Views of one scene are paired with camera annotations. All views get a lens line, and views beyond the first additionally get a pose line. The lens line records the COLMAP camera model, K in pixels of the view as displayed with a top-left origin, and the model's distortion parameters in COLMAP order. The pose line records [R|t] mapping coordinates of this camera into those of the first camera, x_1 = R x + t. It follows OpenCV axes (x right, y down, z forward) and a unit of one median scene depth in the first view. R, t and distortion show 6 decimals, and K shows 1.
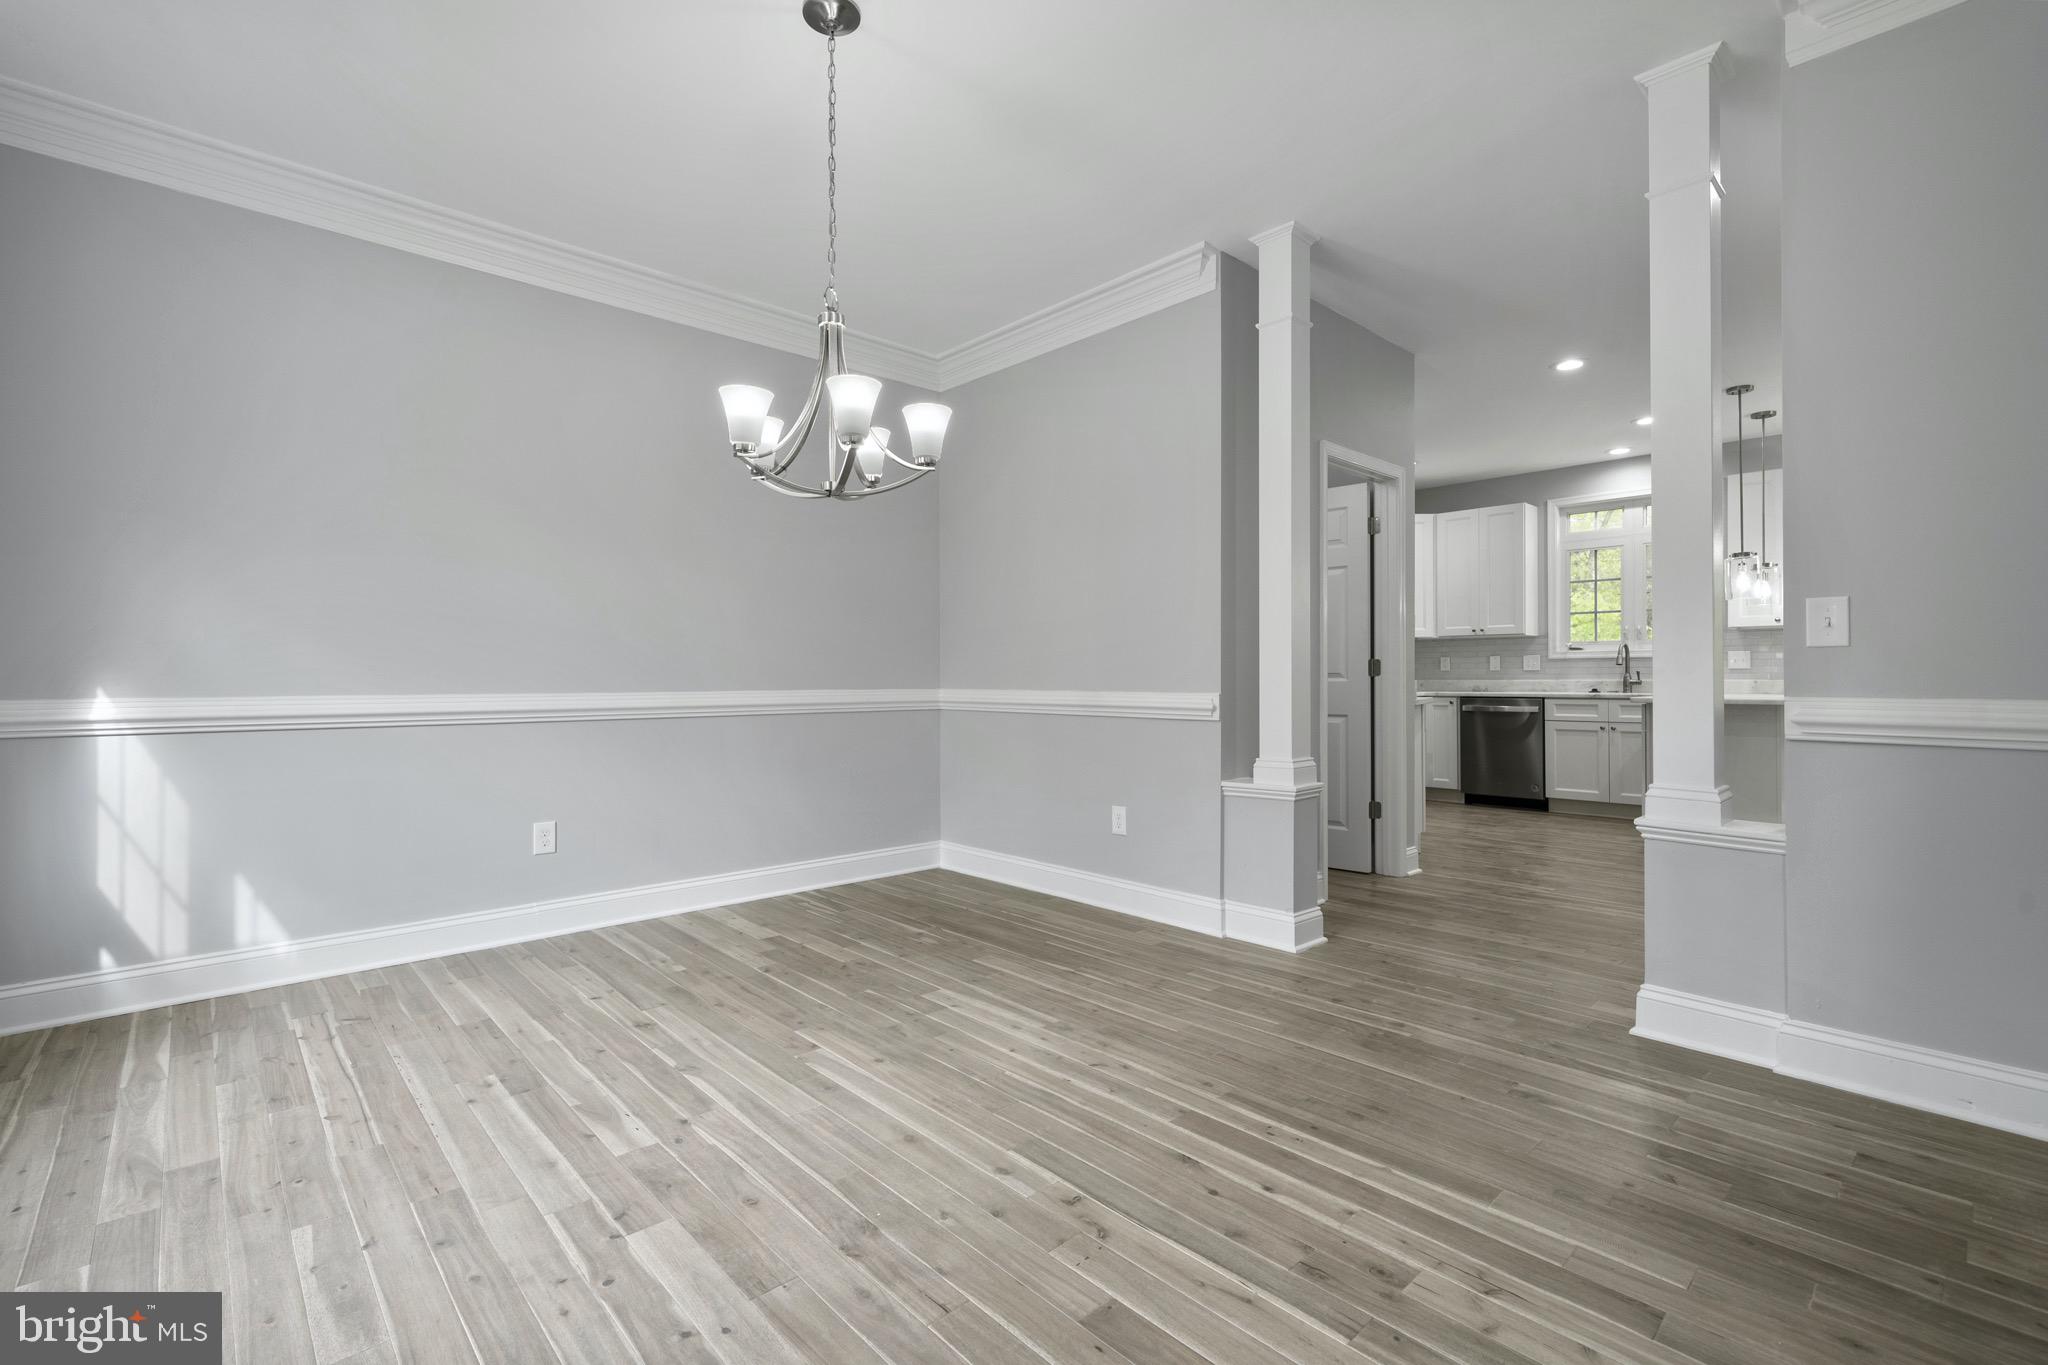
lens RADIAL K [[897.5, 0, 1000.2], [0, 897.5, 681.0], [0, 0, 1]] dist [0.002118, 0.000095]
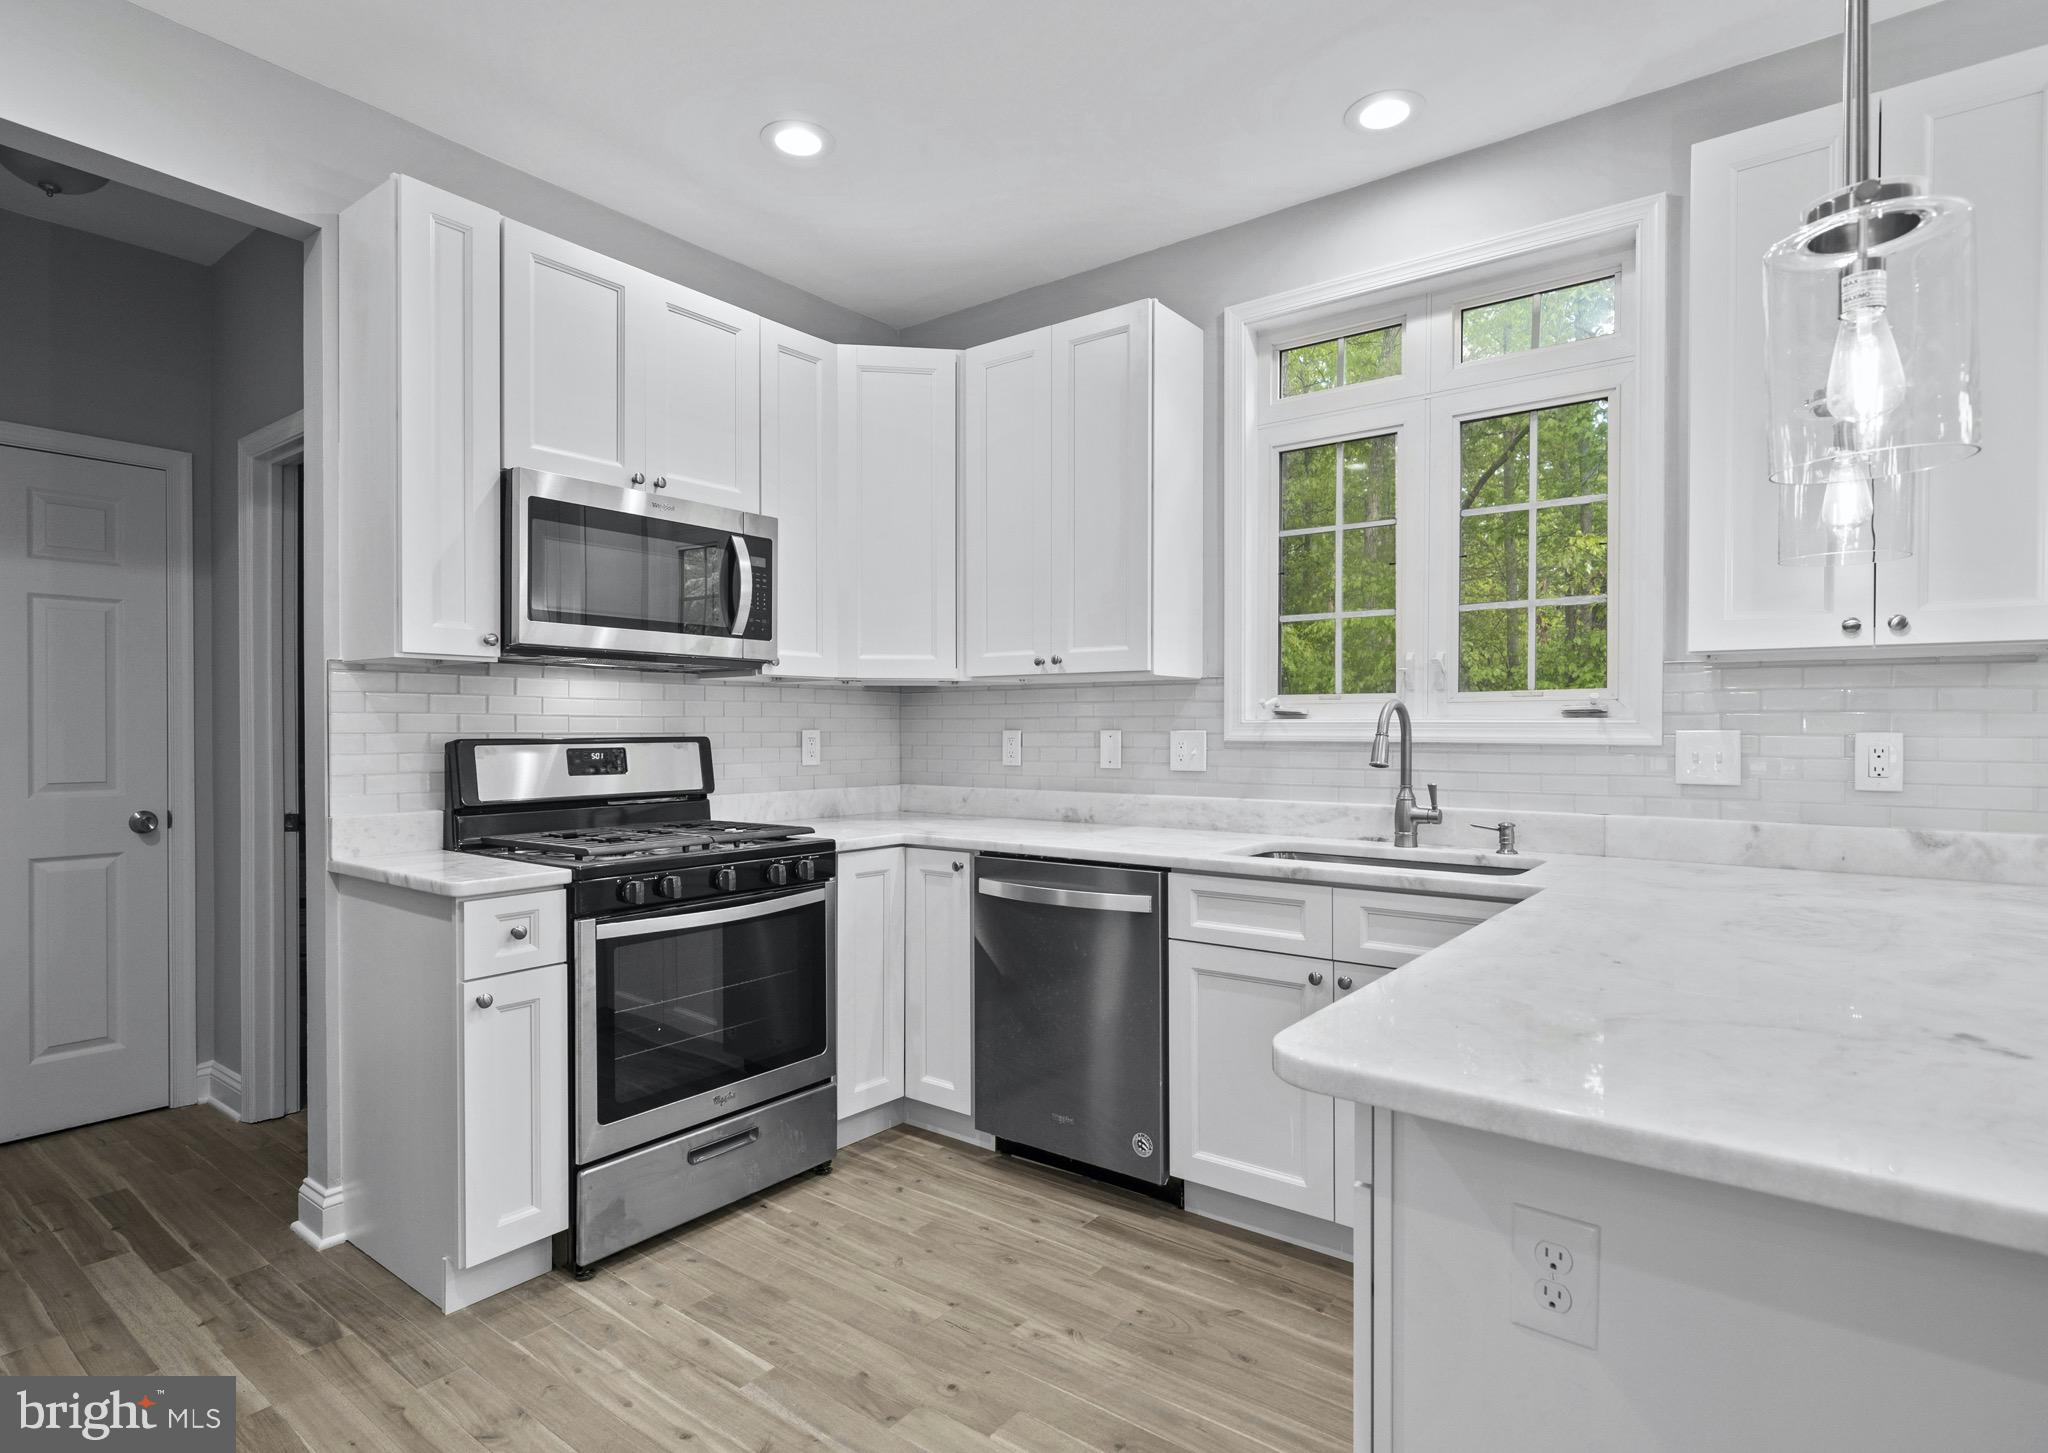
lens RADIAL K [[1051.4, 0, 1023.1], [0, 1051.4, 736.0], [0, 0, 1]] dist [0.000670, -0.000188]
pose [[0.983884, -0.003264, 0.178780, 0.482771], [0.002446, 0.999986, 0.004797, -0.030846], [-0.178793, -0.004283, 0.983877, 0.631864]]
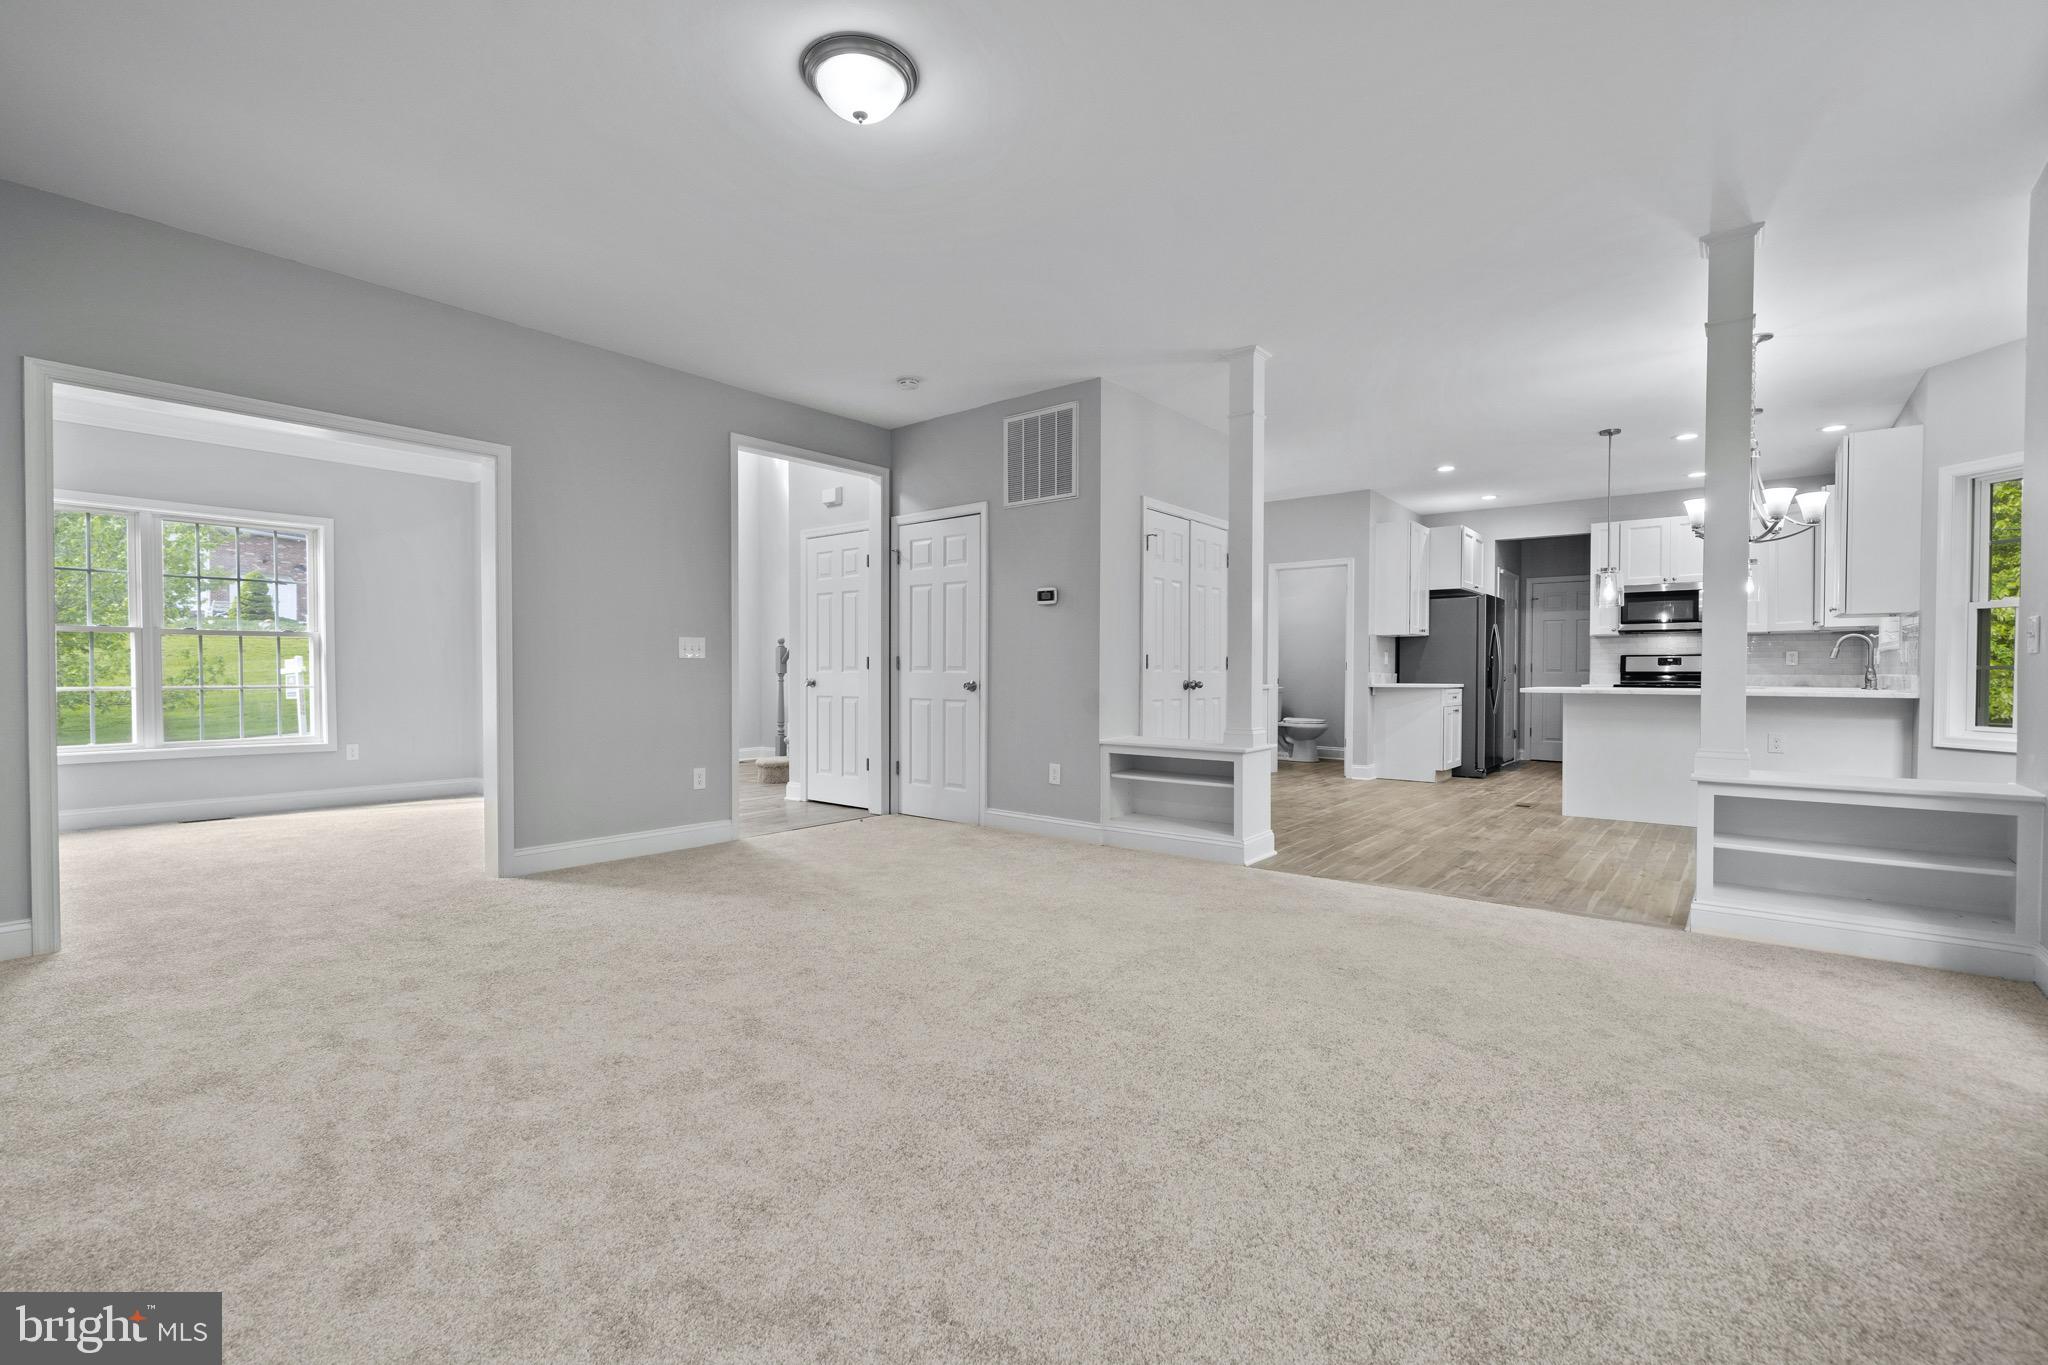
lens RADIAL K [[888.5, 0, 1013.0], [0, 888.5, 690.9], [0, 0, 1]] dist [0.001897, -0.000044]
pose [[0.152658, 0.018907, -0.988098, 1.439747], [-0.002533, 0.999821, 0.018740, 0.000233], [0.988276, -0.000358, 0.152679, 0.022824]]
